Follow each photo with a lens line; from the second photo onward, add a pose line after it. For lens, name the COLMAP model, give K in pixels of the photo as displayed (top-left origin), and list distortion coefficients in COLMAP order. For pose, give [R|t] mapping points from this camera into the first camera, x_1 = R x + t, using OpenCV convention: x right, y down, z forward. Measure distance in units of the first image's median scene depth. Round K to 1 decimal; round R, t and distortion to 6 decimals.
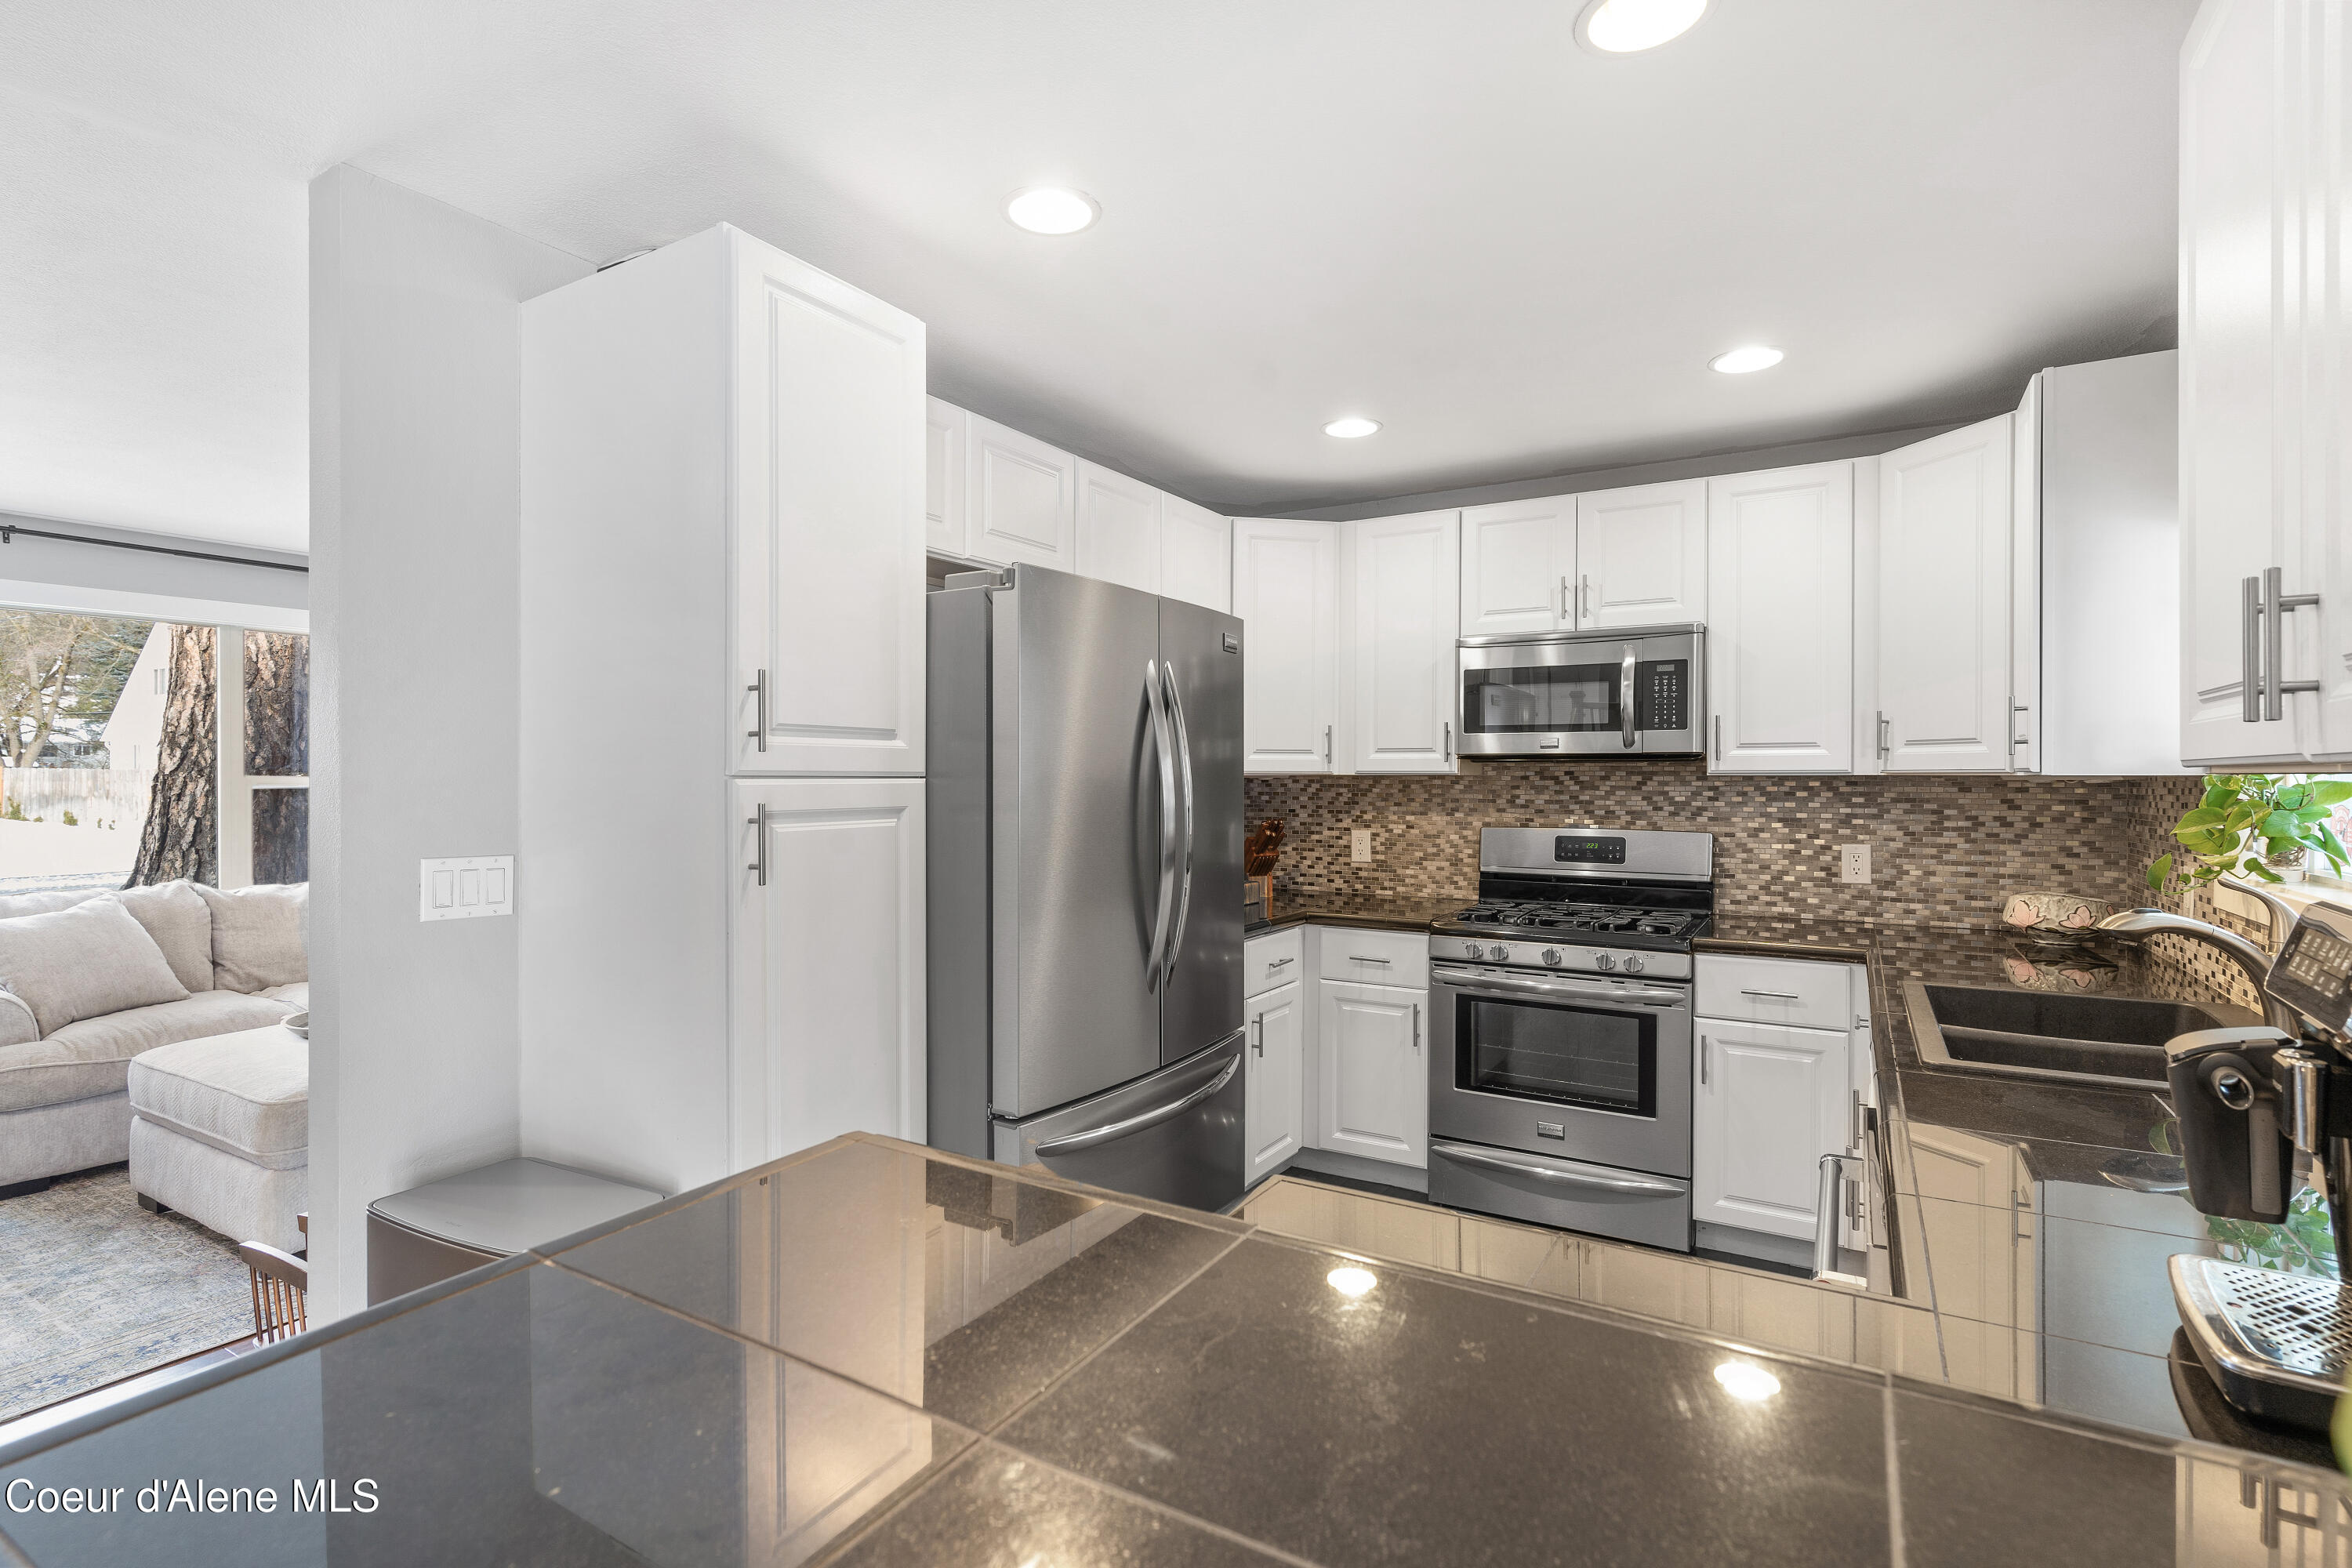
lens RADIAL K [[1120.5, 0, 1171.7], [0, 1120.5, 782.9], [0, 0, 1]] dist [0.001384, 0.000208]
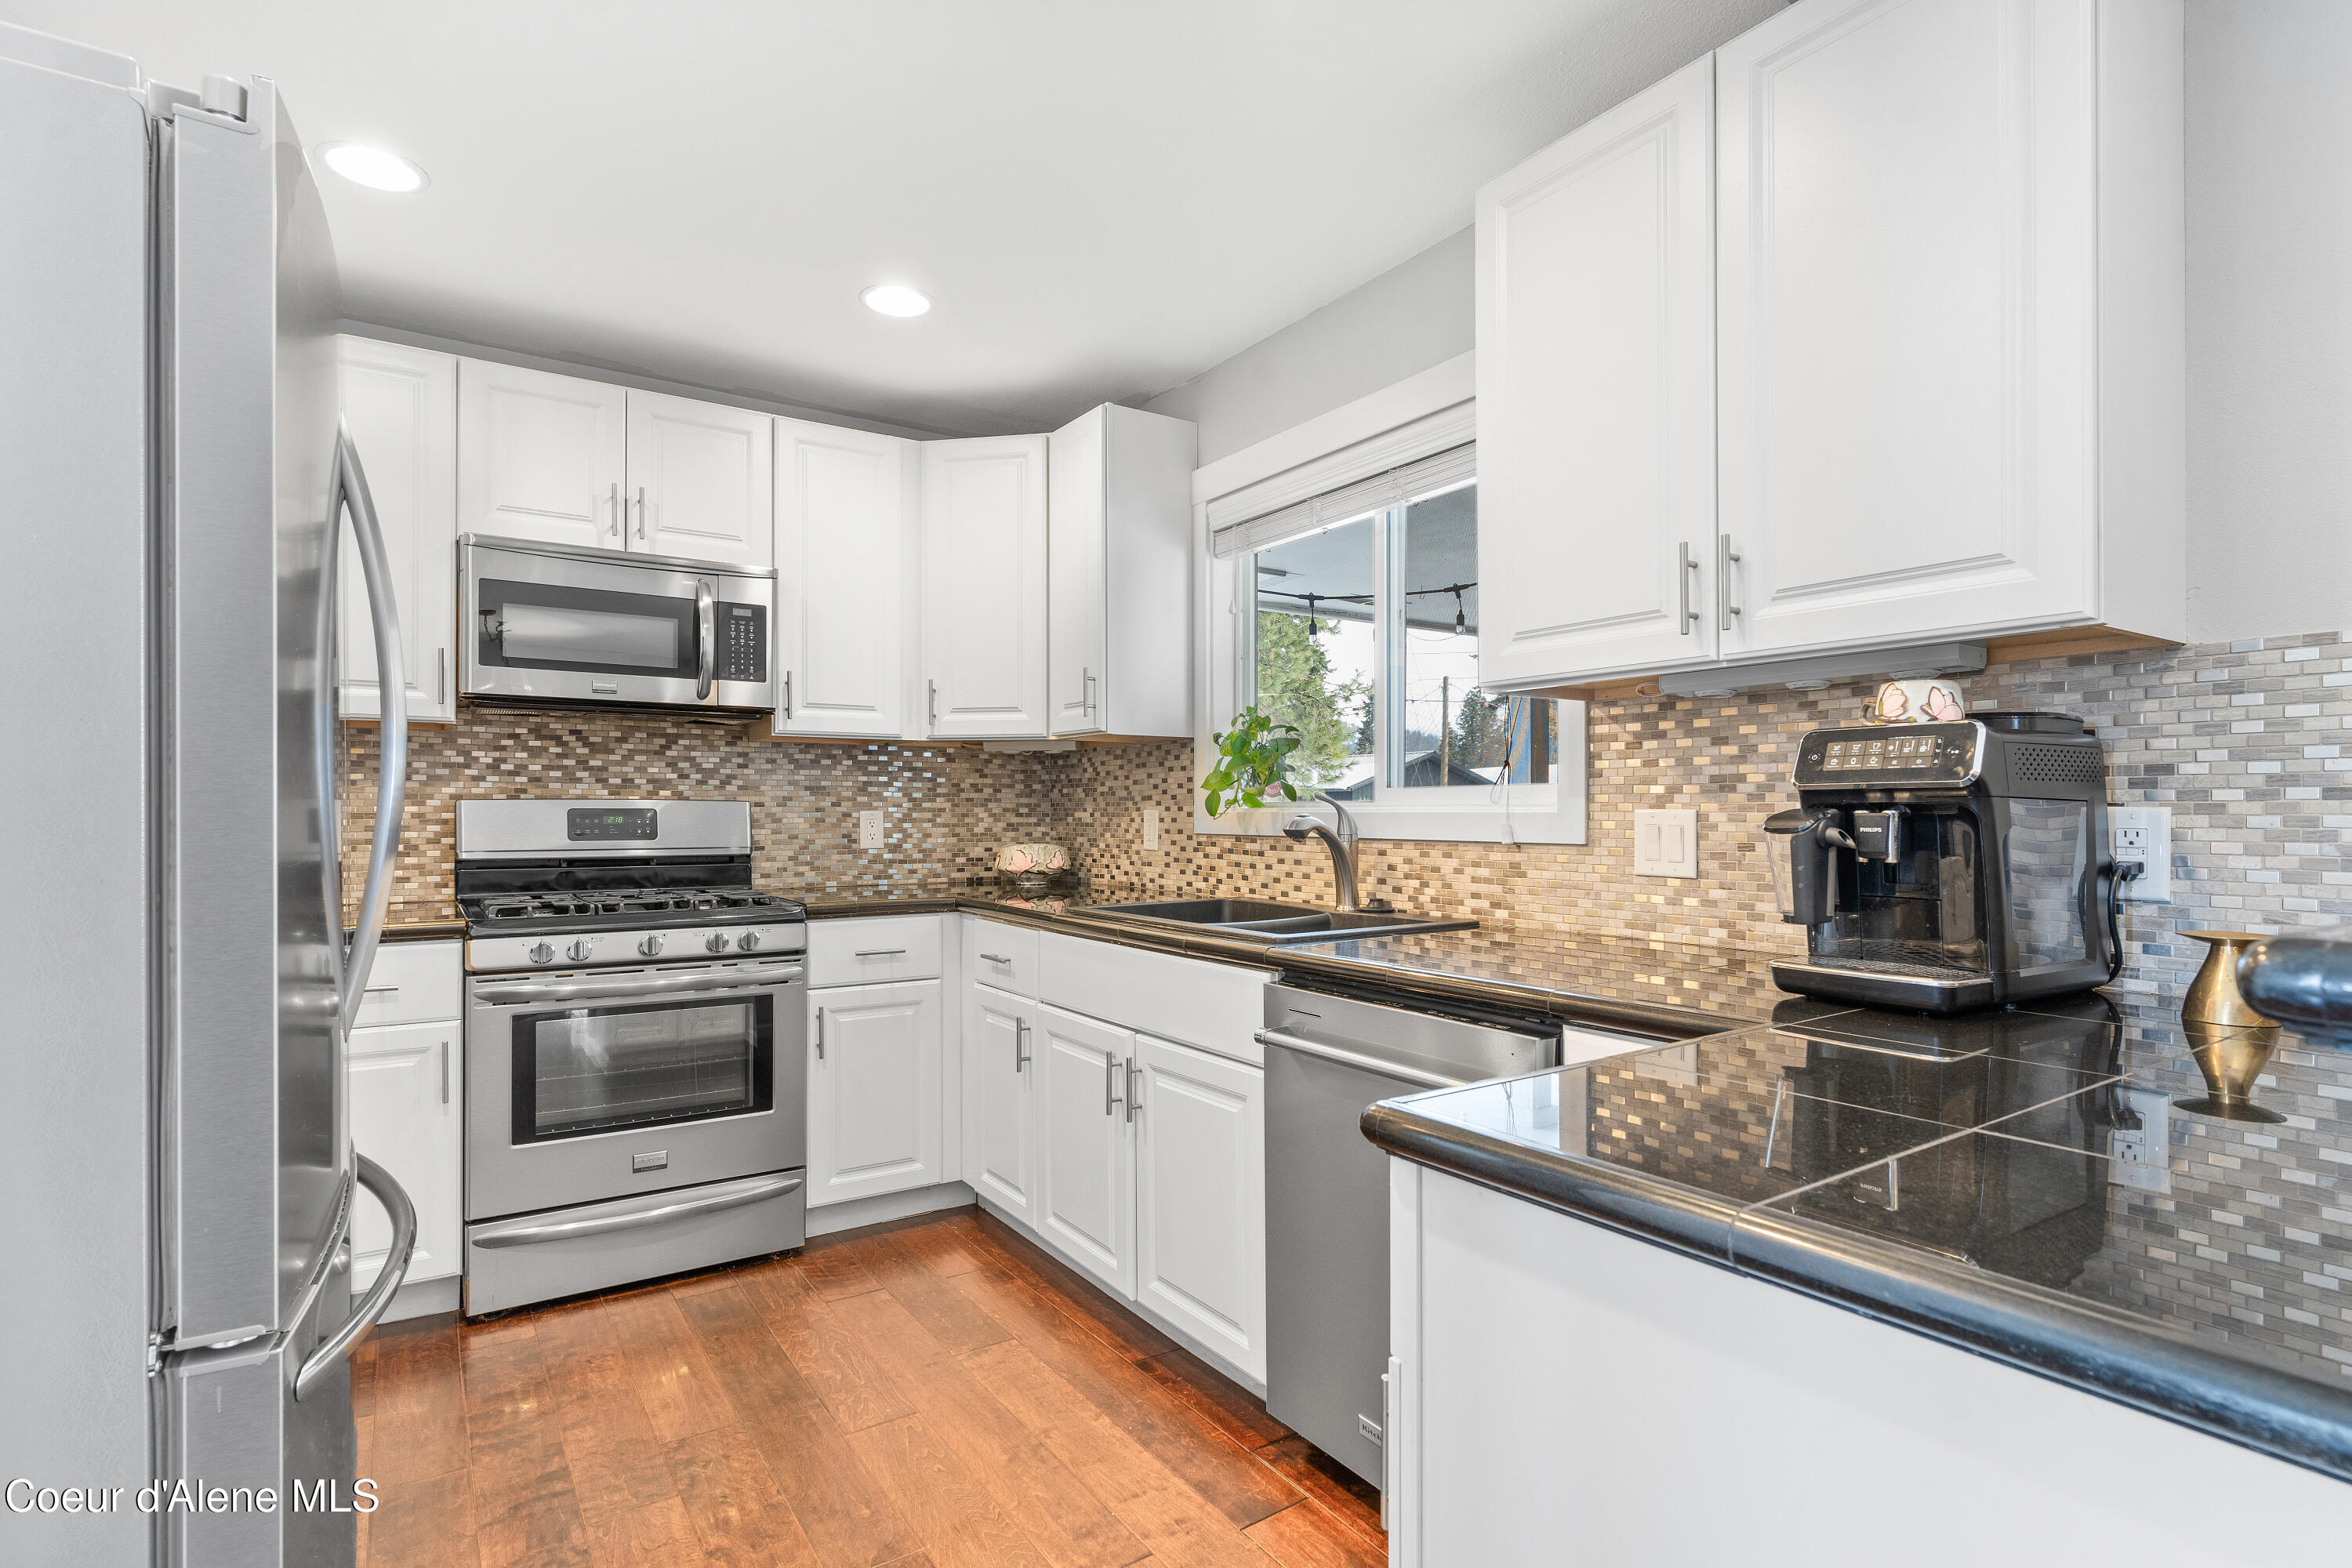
lens RADIAL K [[1151.7, 0, 1172.6], [0, 1151.7, 811.0], [0, 0, 1]] dist [-0.004482, 0.001452]
pose [[0.421896, -0.000075, 0.906644, -0.244963], [0.004608, 0.999987, -0.002062, 0.058819], [-0.906632, 0.005048, 0.421891, 0.296559]]
